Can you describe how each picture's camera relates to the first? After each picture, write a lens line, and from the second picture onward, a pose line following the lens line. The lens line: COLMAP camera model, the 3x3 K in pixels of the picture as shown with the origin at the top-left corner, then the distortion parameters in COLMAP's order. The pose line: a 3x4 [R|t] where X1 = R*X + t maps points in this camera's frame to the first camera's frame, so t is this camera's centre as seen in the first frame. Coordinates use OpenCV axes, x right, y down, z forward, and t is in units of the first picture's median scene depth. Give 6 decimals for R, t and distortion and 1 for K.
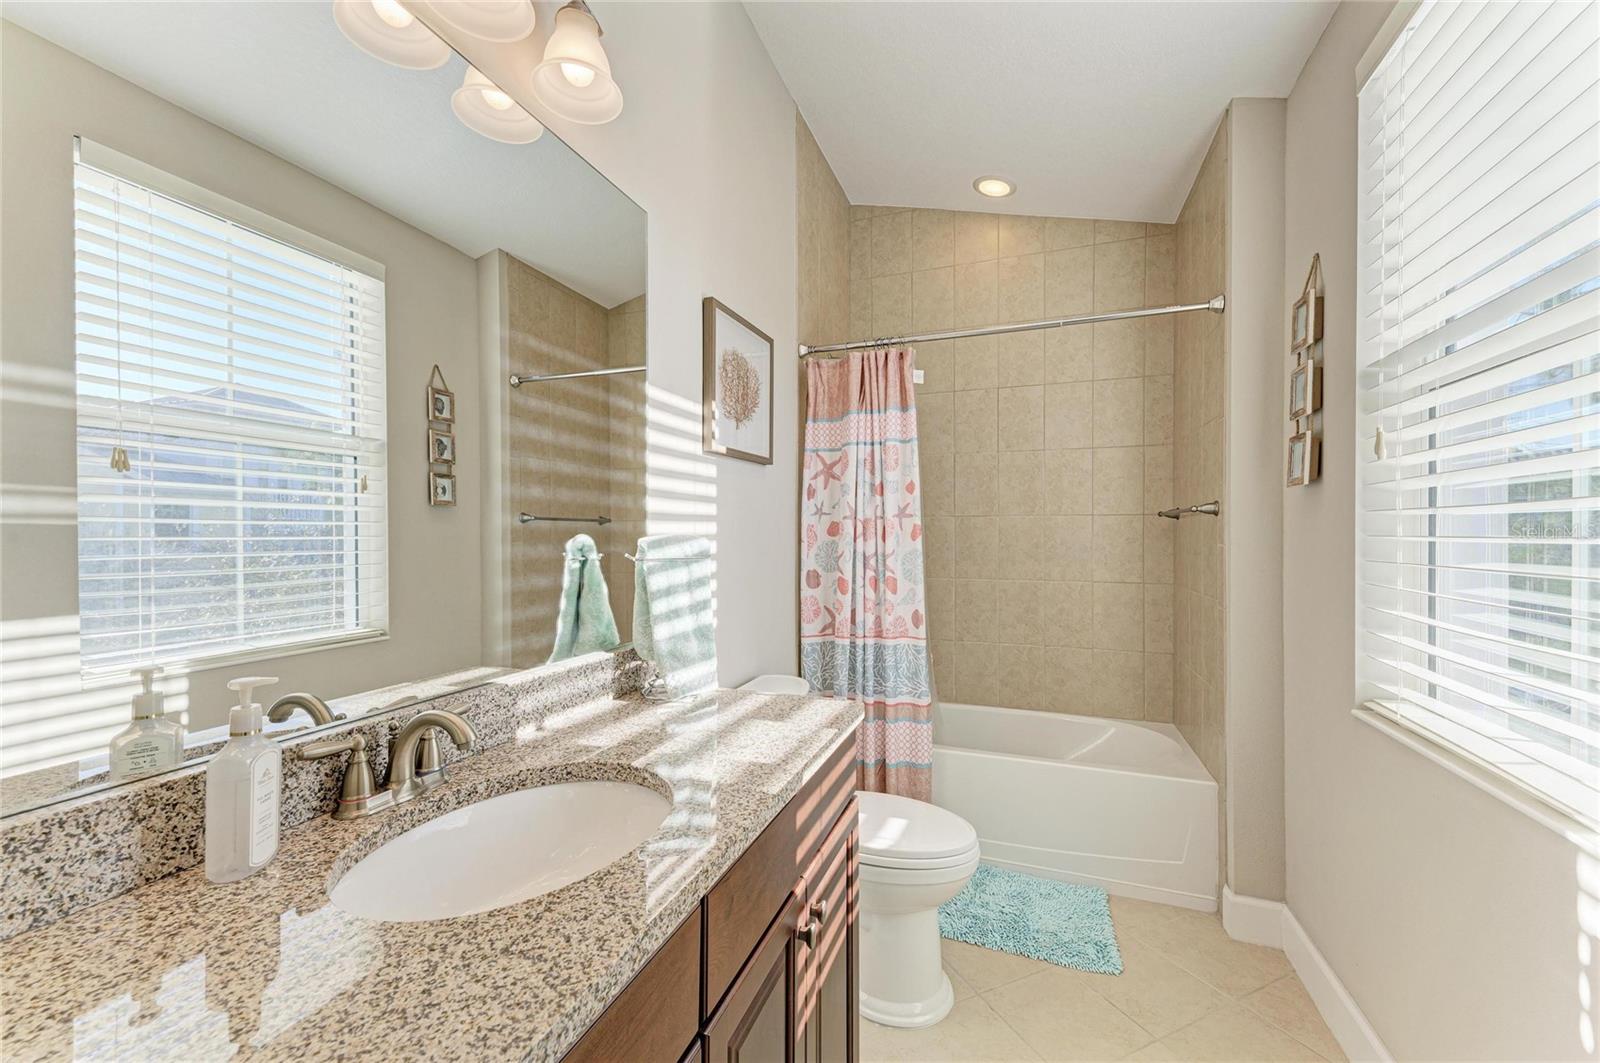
lens RADIAL K [[602.0, 0, 798.4], [0, 602.0, 535.8], [0, 0, 1]] dist [0.011300, -0.000155]
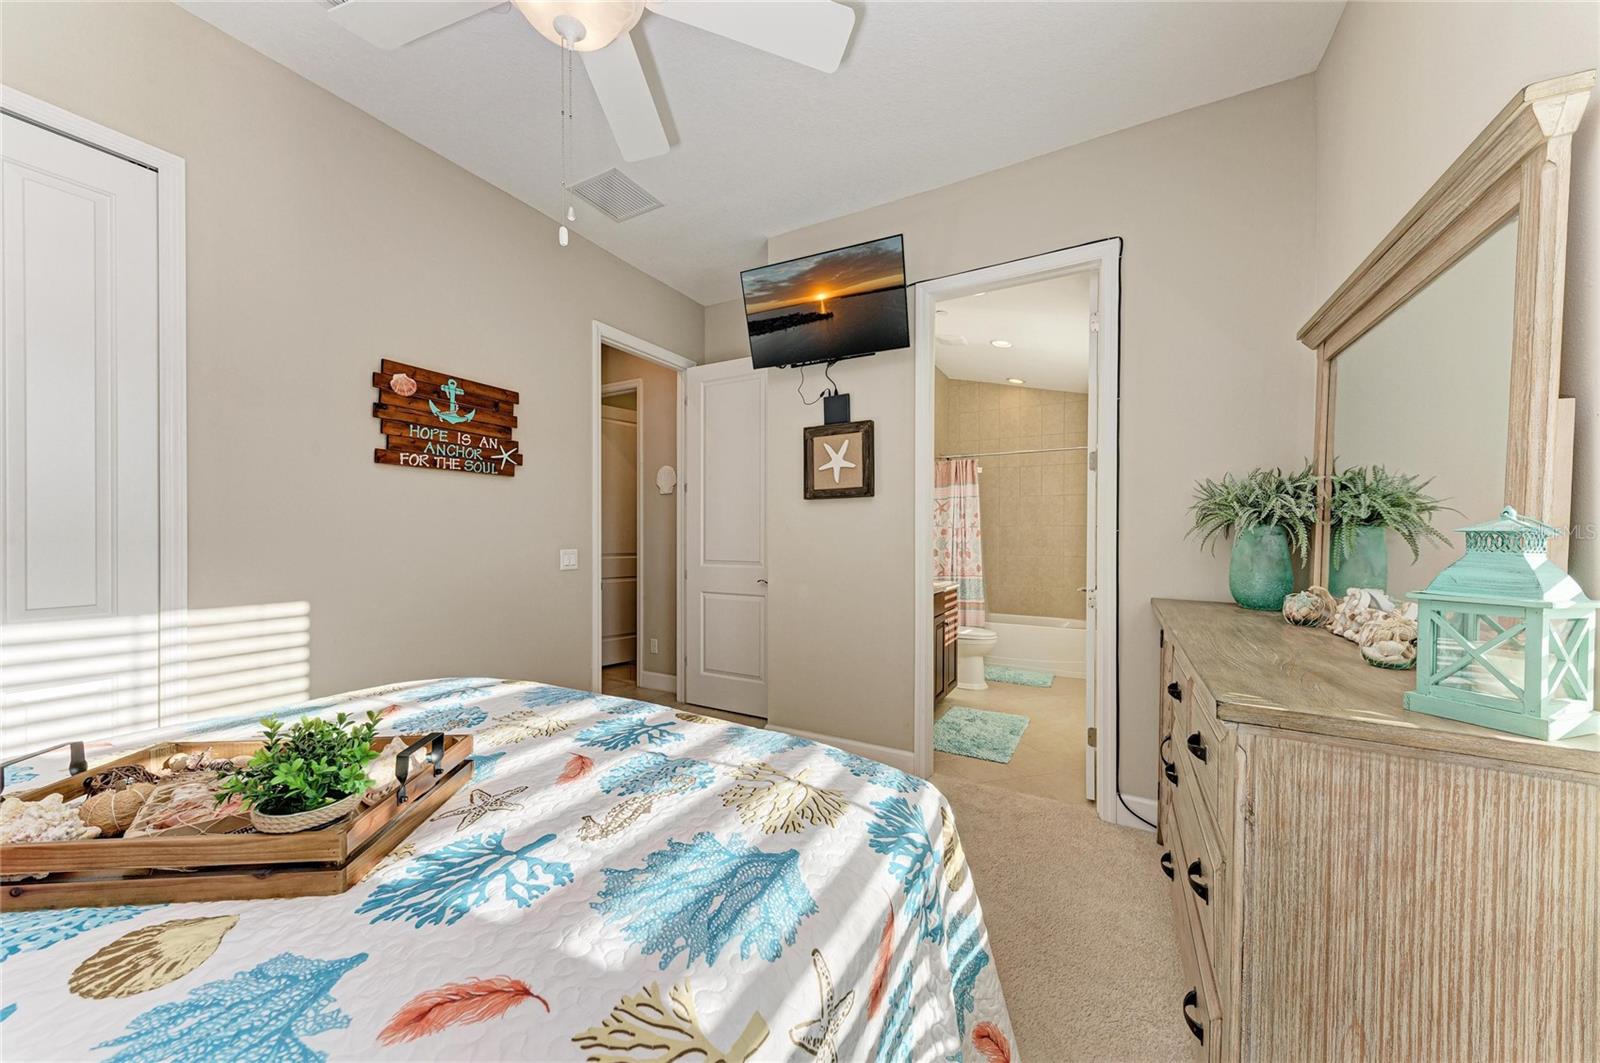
lens RADIAL K [[569.5, 0, 803.1], [0, 569.5, 533.9], [0, 0, 1]] dist [0.012541, -0.000257]
pose [[0.991036, 0.003851, -0.133541, -0.199214], [-0.004366, 0.999984, -0.003564, 0.007208], [0.133526, 0.004115, 0.991037, -1.373017]]
